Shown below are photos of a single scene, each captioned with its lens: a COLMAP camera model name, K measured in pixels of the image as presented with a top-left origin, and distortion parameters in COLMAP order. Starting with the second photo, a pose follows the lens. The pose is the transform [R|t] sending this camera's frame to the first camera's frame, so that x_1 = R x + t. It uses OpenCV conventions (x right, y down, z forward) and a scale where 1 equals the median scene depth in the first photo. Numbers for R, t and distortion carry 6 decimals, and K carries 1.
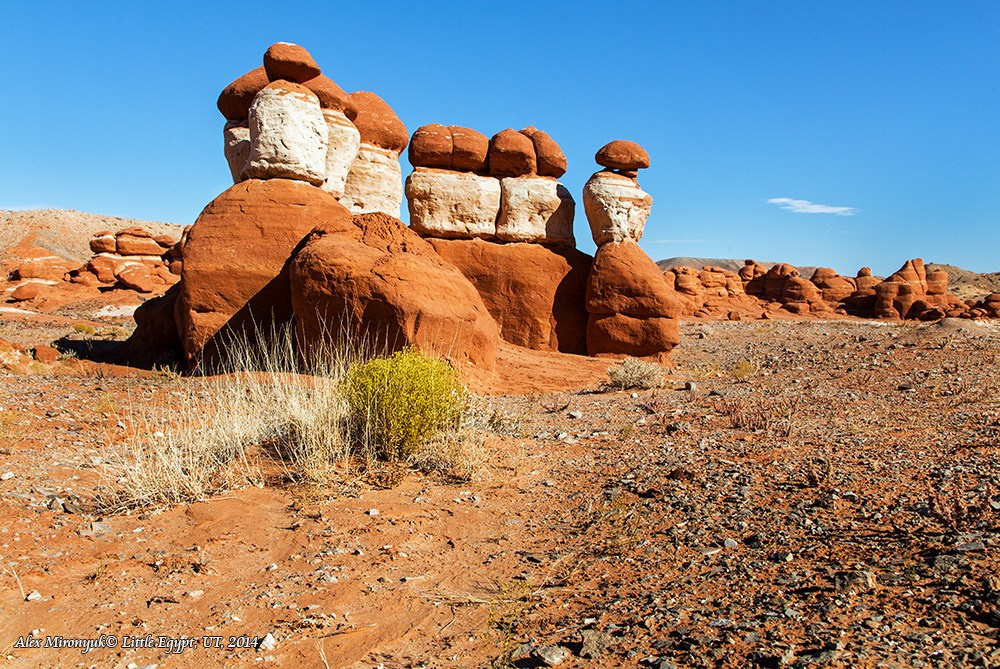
lens RADIAL K [[843.4, 0, 479.5], [0, 843.4, 313.8], [0, 0, 1]] dist [0.033896, -0.014022]
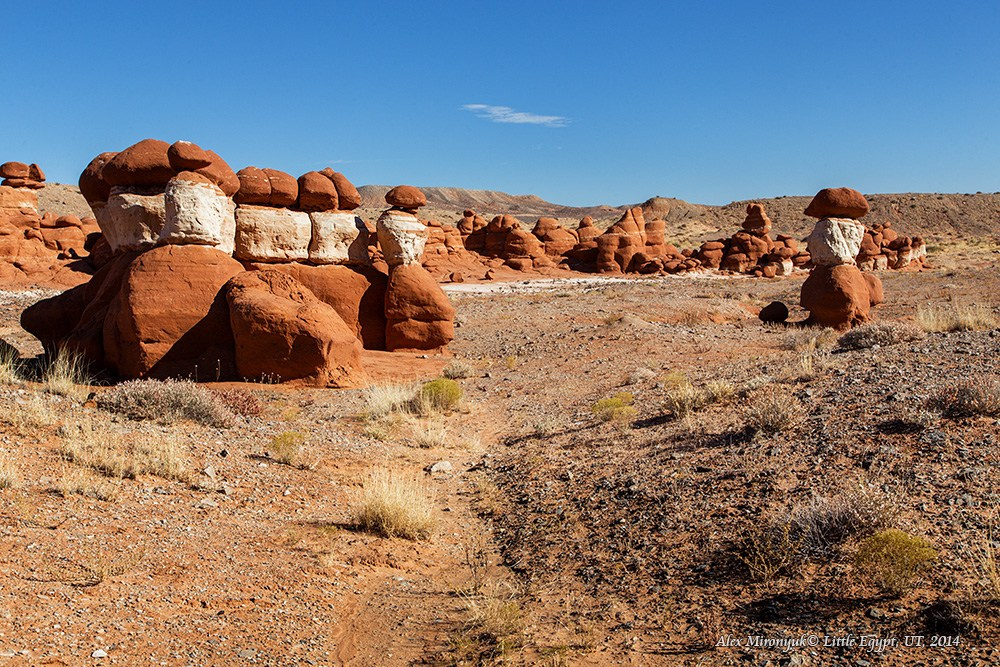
lens RADIAL K [[1158.4, 0, 501.6], [0, 1158.4, 331.9], [0, 0, 1]] dist [0.099603, 0.000000]
pose [[0.939516, -0.053139, 0.338358, -0.304969], [0.031192, 0.997061, 0.069976, -0.098072], [-0.341082, -0.055190, 0.938412, -0.734224]]
